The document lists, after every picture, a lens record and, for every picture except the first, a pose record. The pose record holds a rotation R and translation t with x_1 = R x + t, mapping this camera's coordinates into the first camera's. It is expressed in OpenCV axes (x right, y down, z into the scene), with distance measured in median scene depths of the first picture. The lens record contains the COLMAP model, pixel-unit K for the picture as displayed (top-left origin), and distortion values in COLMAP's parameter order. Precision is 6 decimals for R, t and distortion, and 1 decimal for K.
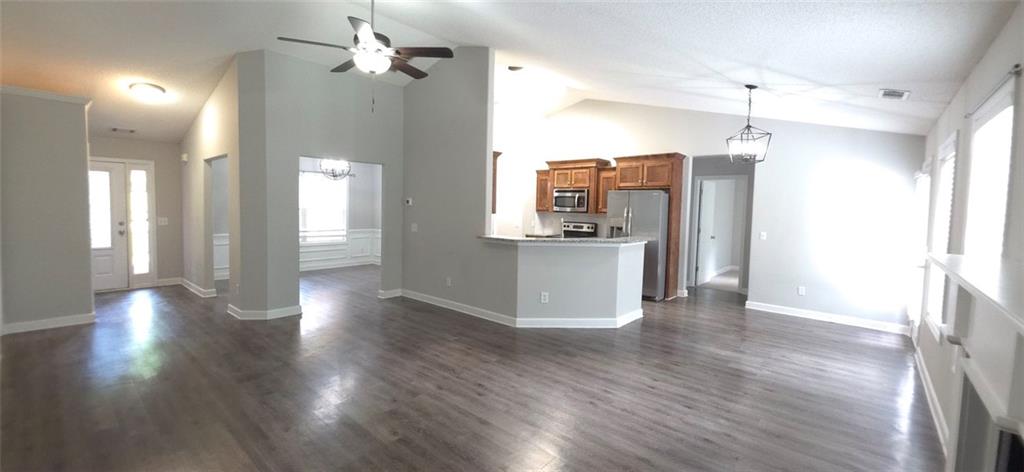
lens RADIAL K [[407.1, 0, 514.1], [0, 407.1, 228.3], [0, 0, 1]] dist [0.016843, -0.009934]
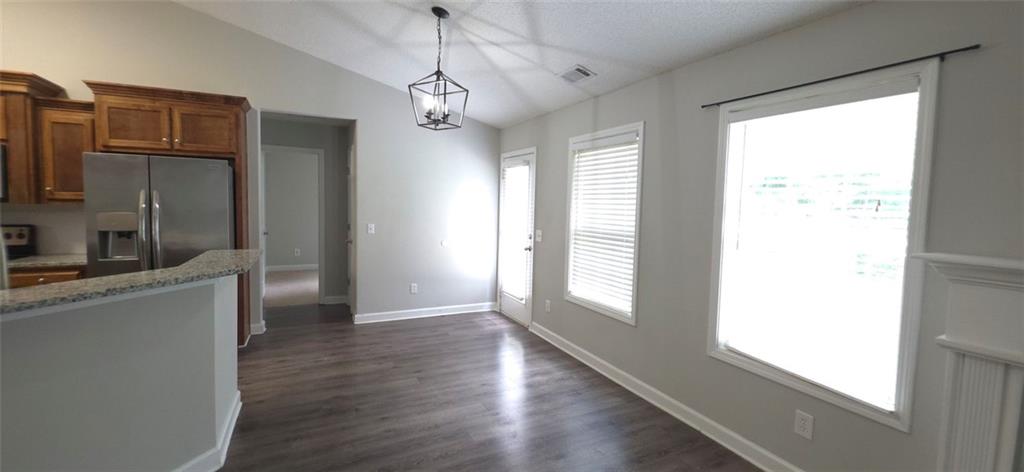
lens RADIAL K [[410.9, 0, 514.1], [0, 410.9, 230.7], [0, 0, 1]] dist [0.016421, -0.010859]
pose [[0.382184, -0.079921, 0.920624, -0.013316], [0.036649, 0.996780, 0.071318, -0.020899], [-0.923359, 0.006483, 0.383883, 0.381818]]
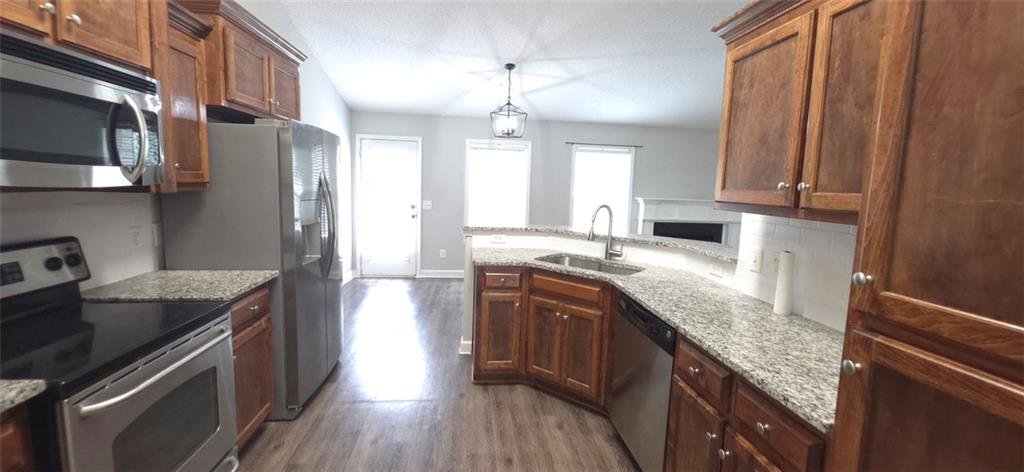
lens RADIAL K [[407.1, 0, 514.1], [0, 407.1, 228.3], [0, 0, 1]] dist [0.016843, -0.009934]
pose [[-0.730711, -0.120764, 0.671921, -0.125279], [-0.013224, 0.986549, 0.162930, -0.060157], [-0.682559, 0.110169, -0.722479, 1.099852]]
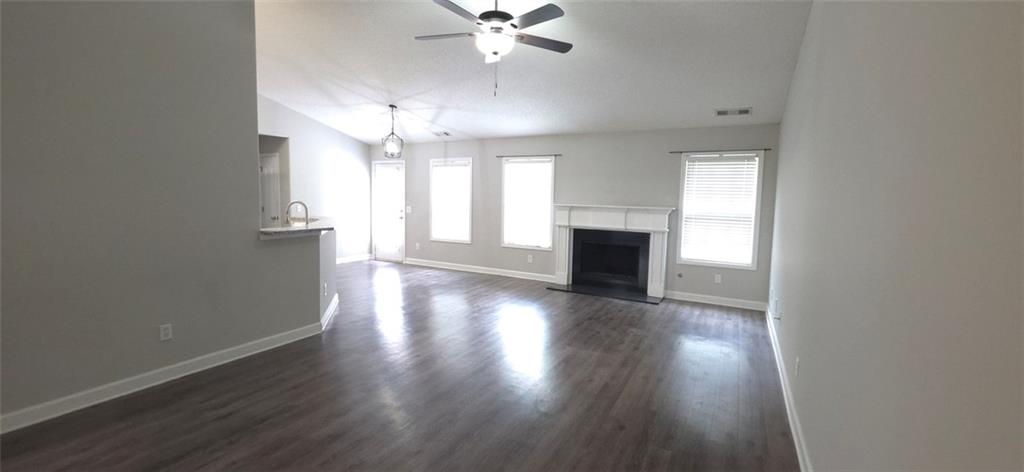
lens RADIAL K [[407.1, 0, 514.1], [0, 407.1, 228.3], [0, 0, 1]] dist [0.016843, -0.009934]
pose [[-0.207298, -0.109210, 0.972163, -0.608184], [0.028975, 0.992628, 0.117688, -0.041202], [-0.977849, 0.052565, -0.202605, 0.538883]]
